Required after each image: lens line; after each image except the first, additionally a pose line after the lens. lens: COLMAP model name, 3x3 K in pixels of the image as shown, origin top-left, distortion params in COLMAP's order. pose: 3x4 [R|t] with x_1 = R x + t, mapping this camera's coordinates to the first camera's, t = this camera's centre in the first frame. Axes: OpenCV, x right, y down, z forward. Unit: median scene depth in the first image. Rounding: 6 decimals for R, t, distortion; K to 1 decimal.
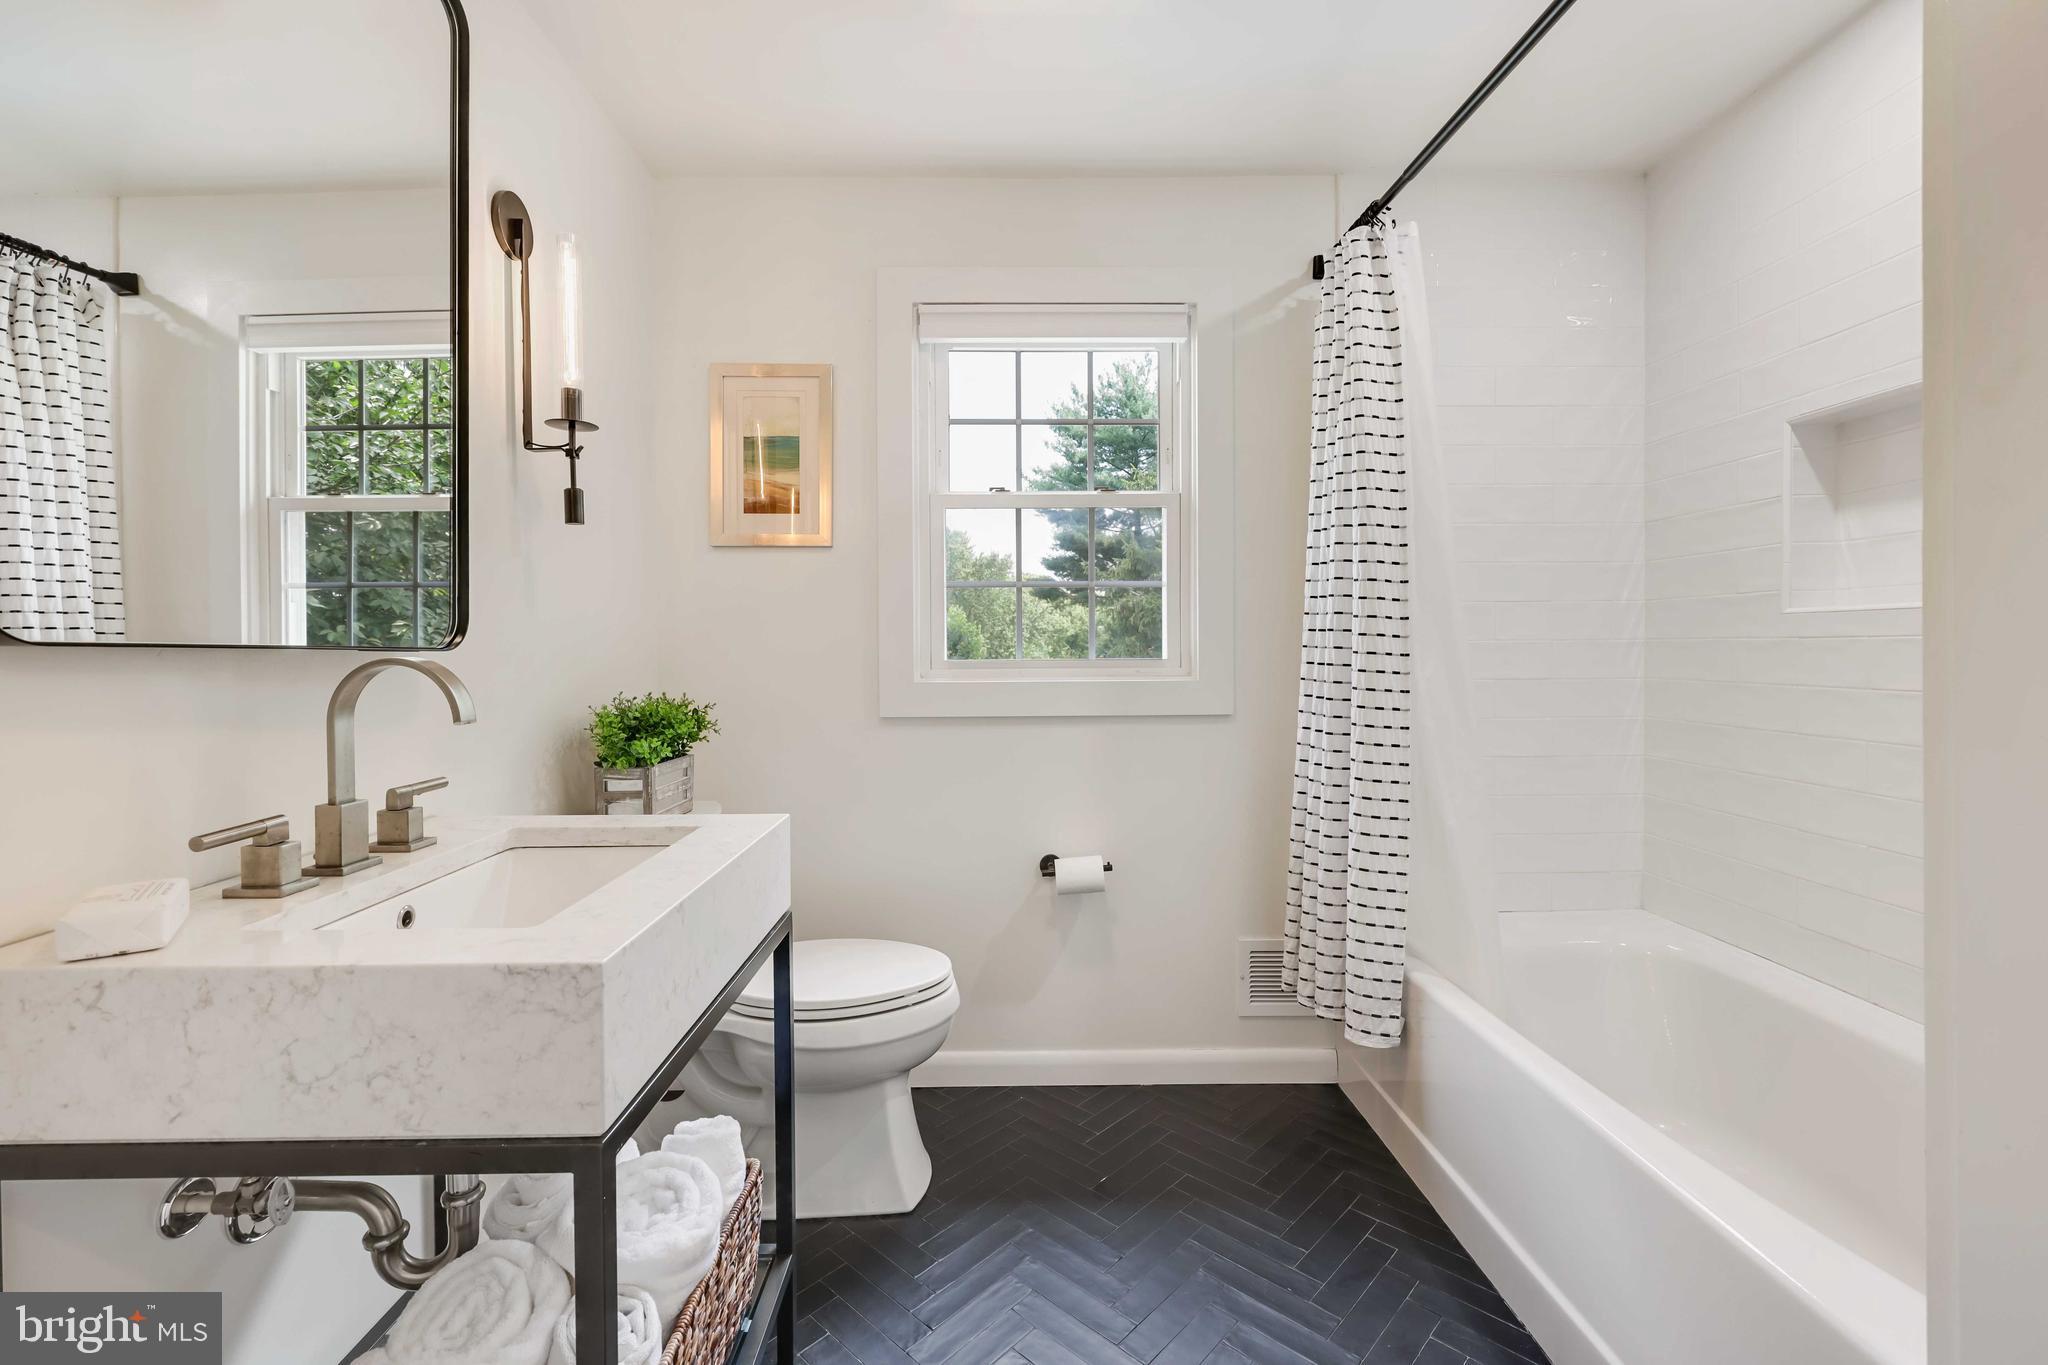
lens RADIAL K [[911.1, 0, 1019.3], [0, 911.1, 670.0], [0, 0, 1]] dist [0.002590, -0.000085]
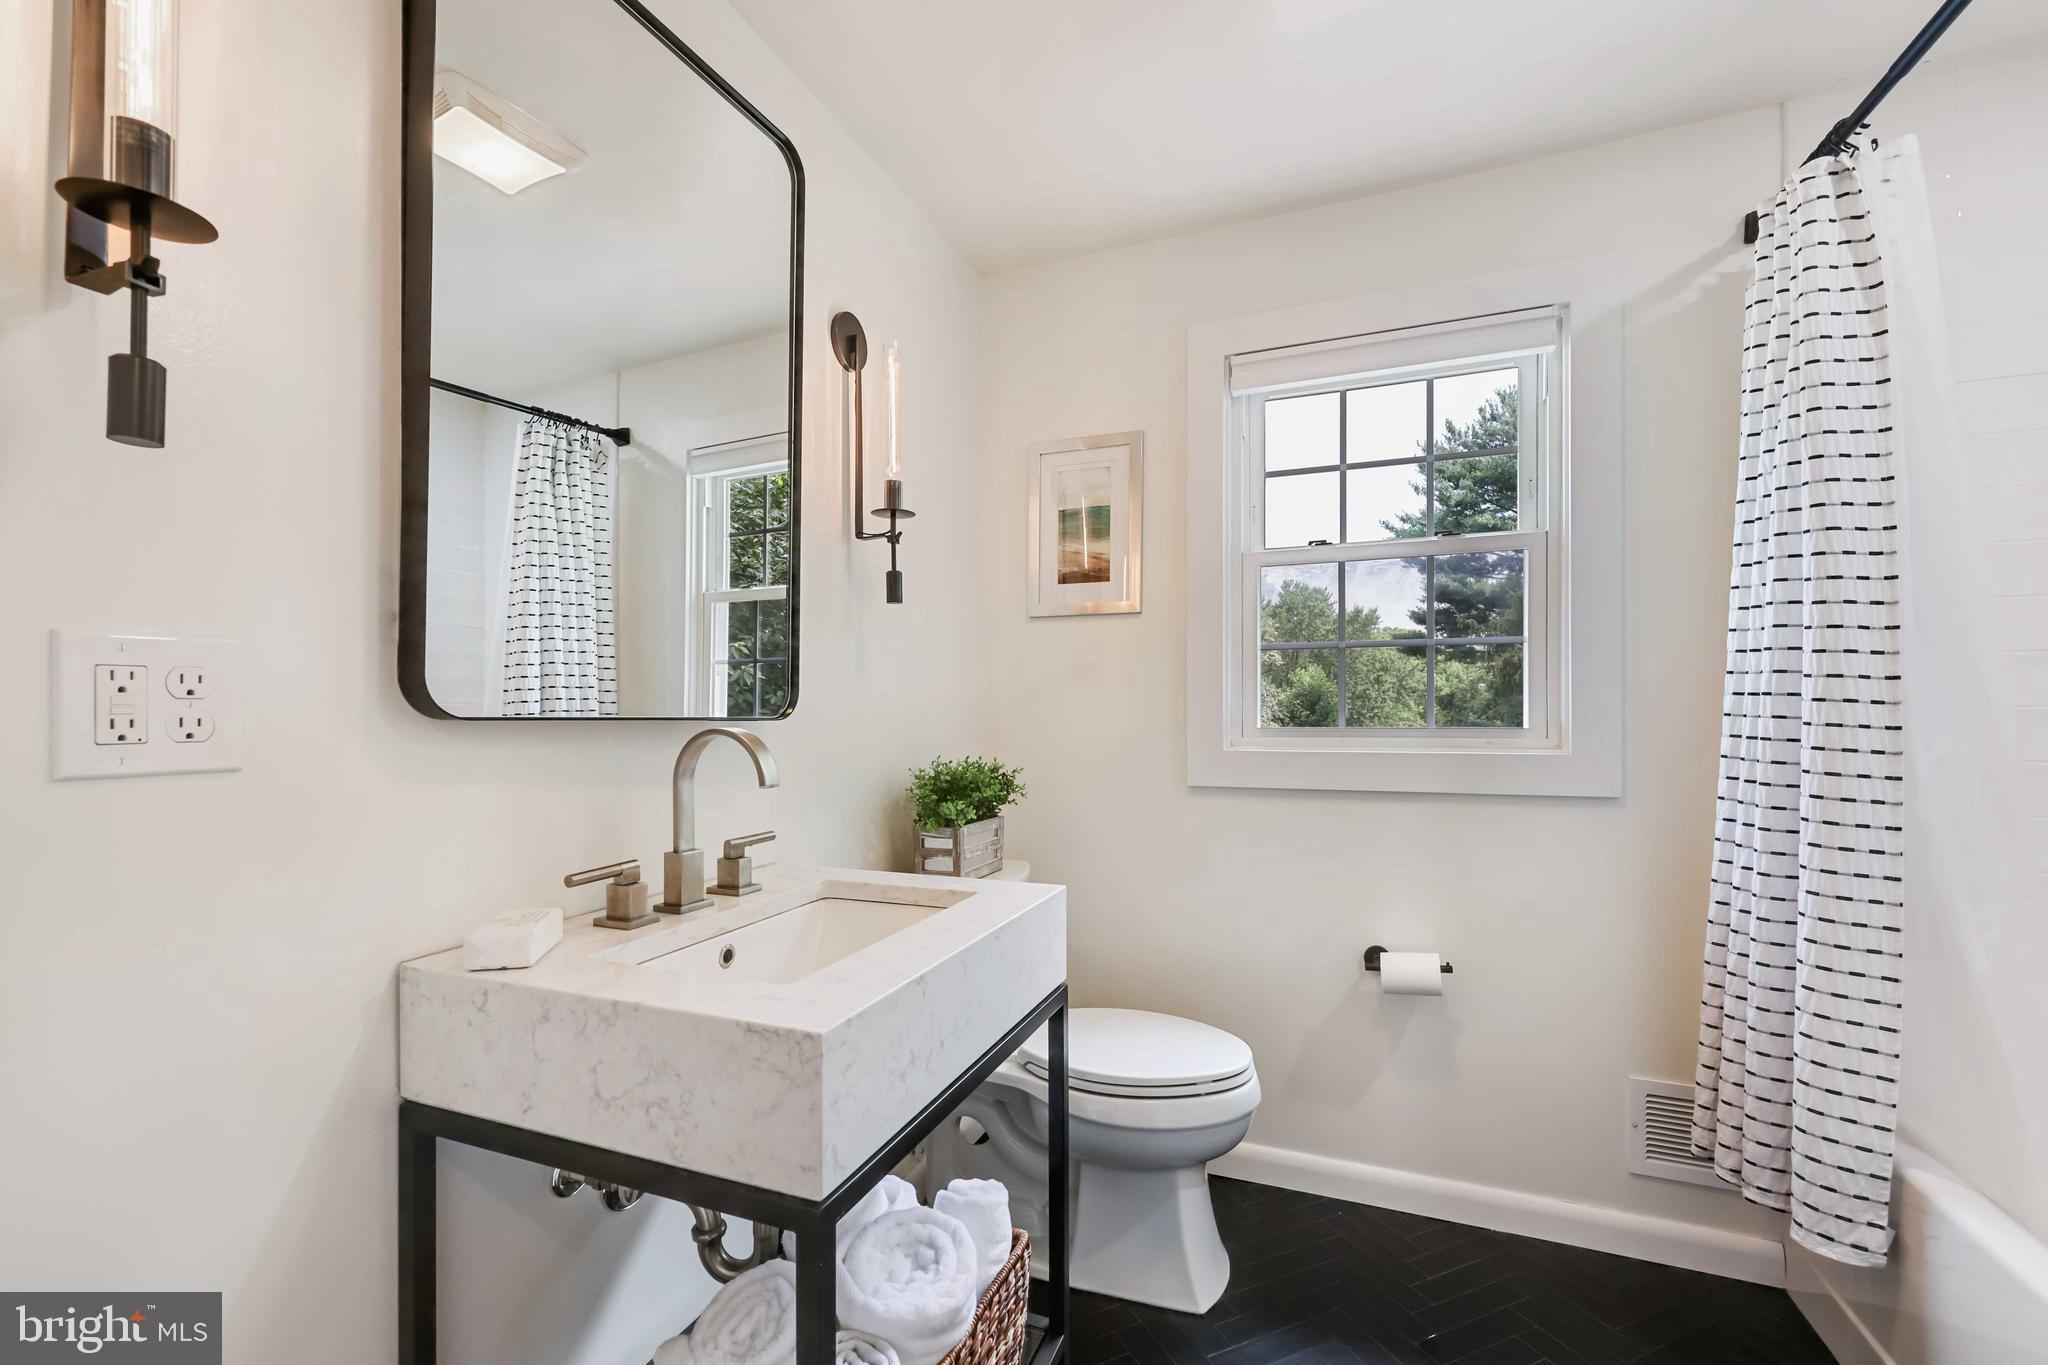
lens RADIAL K [[876.1, 0, 1022.4], [0, 876.1, 715.7], [0, 0, 1]] dist [0.002294, 0.000657]
pose [[0.918100, 0.003956, -0.396328, 0.062502], [-0.009055, 0.999899, -0.010997, -0.012219], [0.396244, 0.013685, 0.918043, 0.079987]]
